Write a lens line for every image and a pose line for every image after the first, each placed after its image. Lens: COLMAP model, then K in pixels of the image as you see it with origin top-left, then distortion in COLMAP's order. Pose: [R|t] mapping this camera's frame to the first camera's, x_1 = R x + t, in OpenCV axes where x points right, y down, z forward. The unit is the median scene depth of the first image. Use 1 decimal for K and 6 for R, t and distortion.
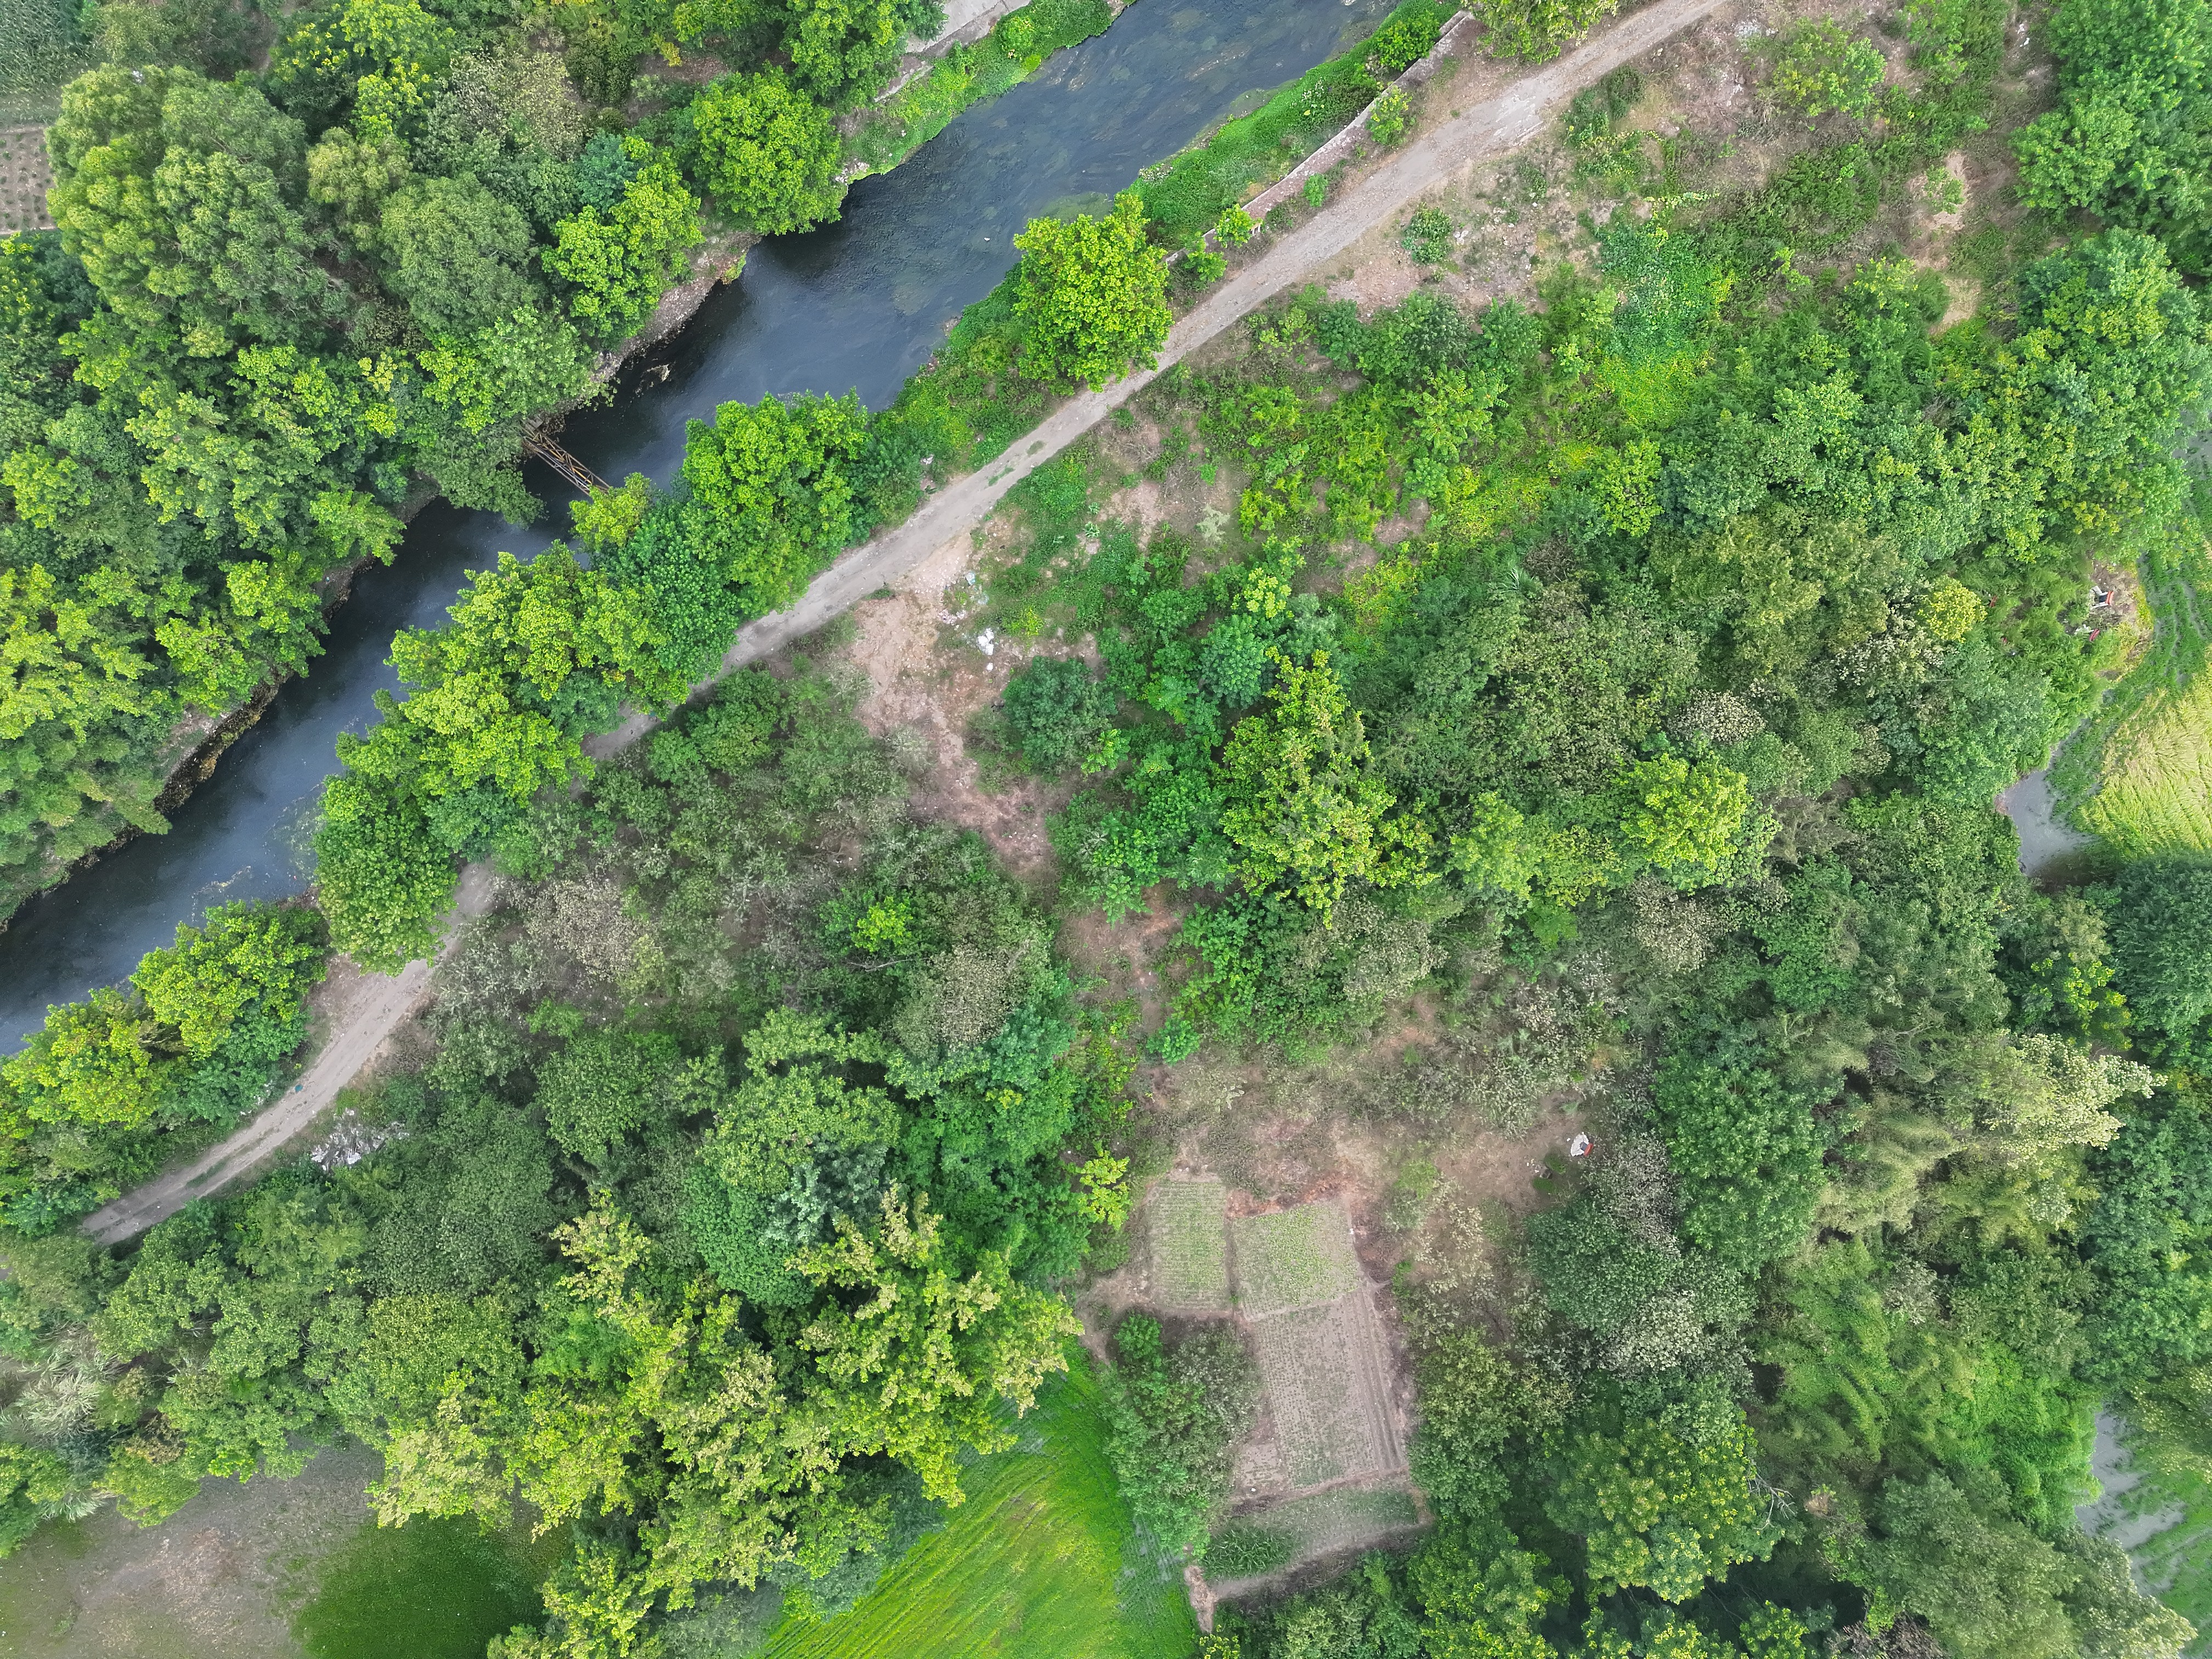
lens RADIAL K [[1548.1, 0, 1113.9], [0, 1548.1, 824.4], [0, 0, 1]] dist [0.066909, -0.058314]
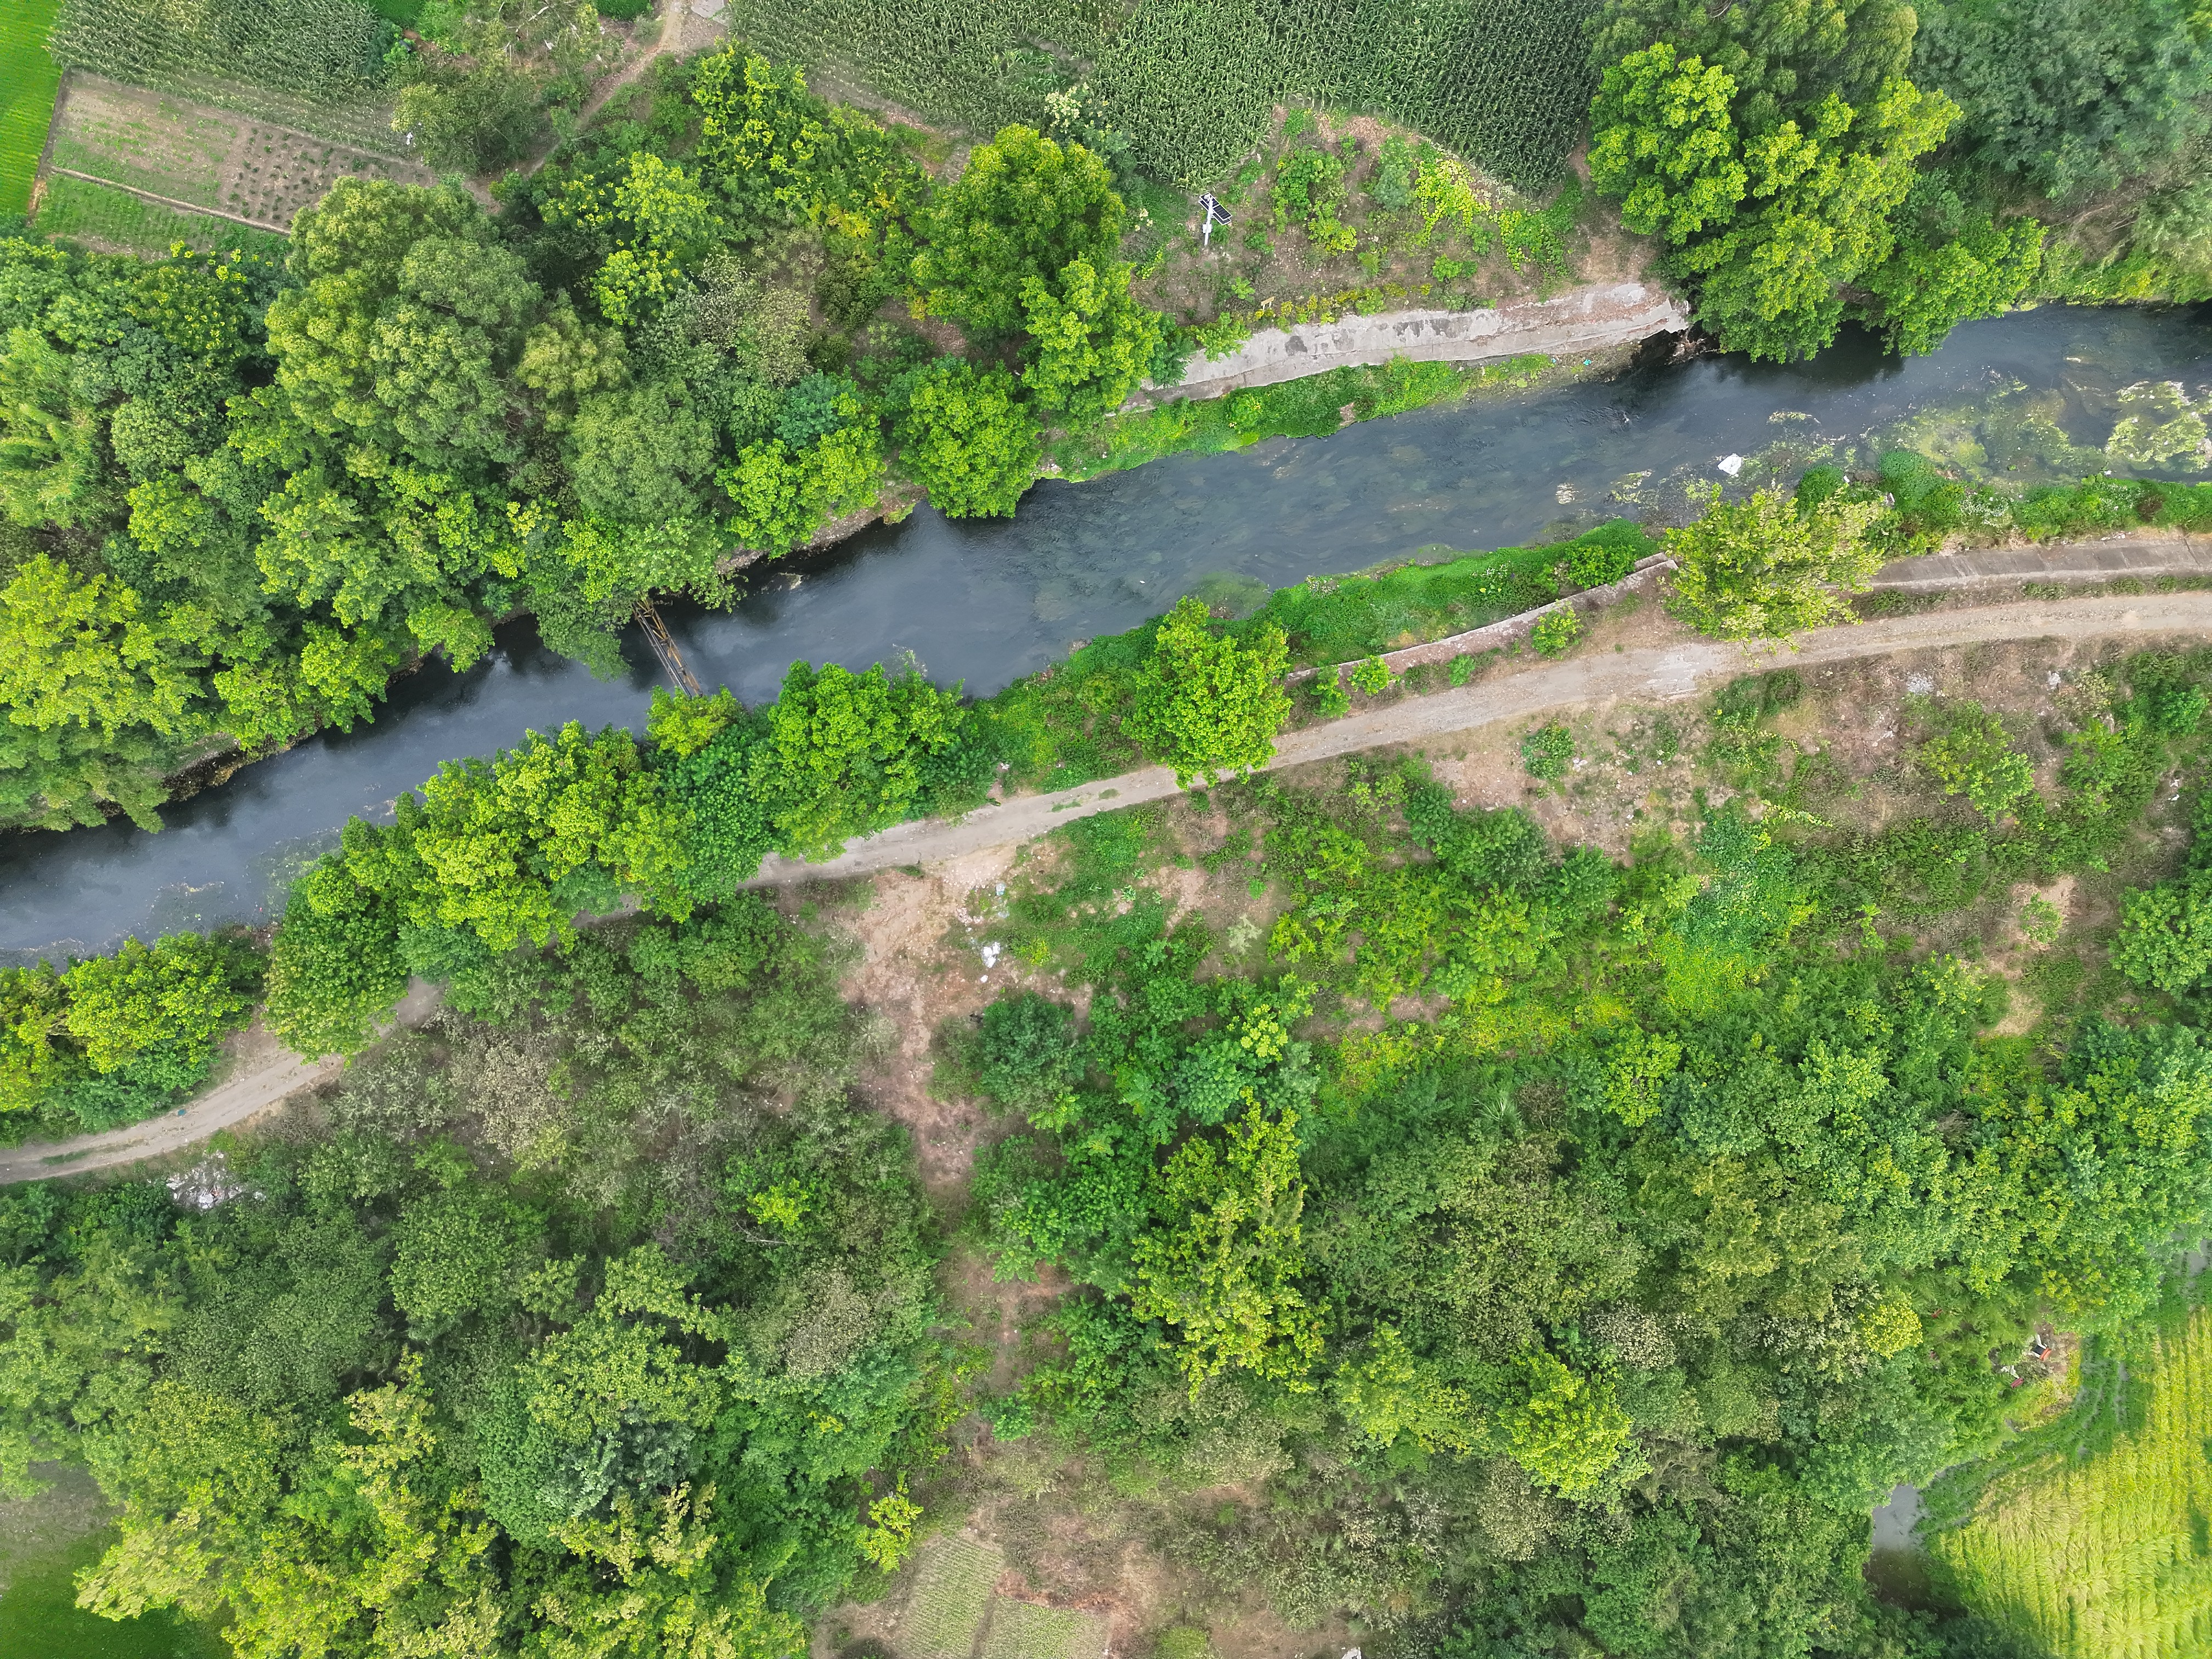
lens RADIAL K [[1548.1, 0, 1113.9], [0, 1548.1, 824.4], [0, 0, 1]] dist [0.066909, -0.058314]
pose [[0.926845, 0.375444, -0.000924, -0.041660], [-0.375444, 0.926839, -0.003203, -0.237947], [-0.000346, 0.003316, 0.999994, 0.000261]]
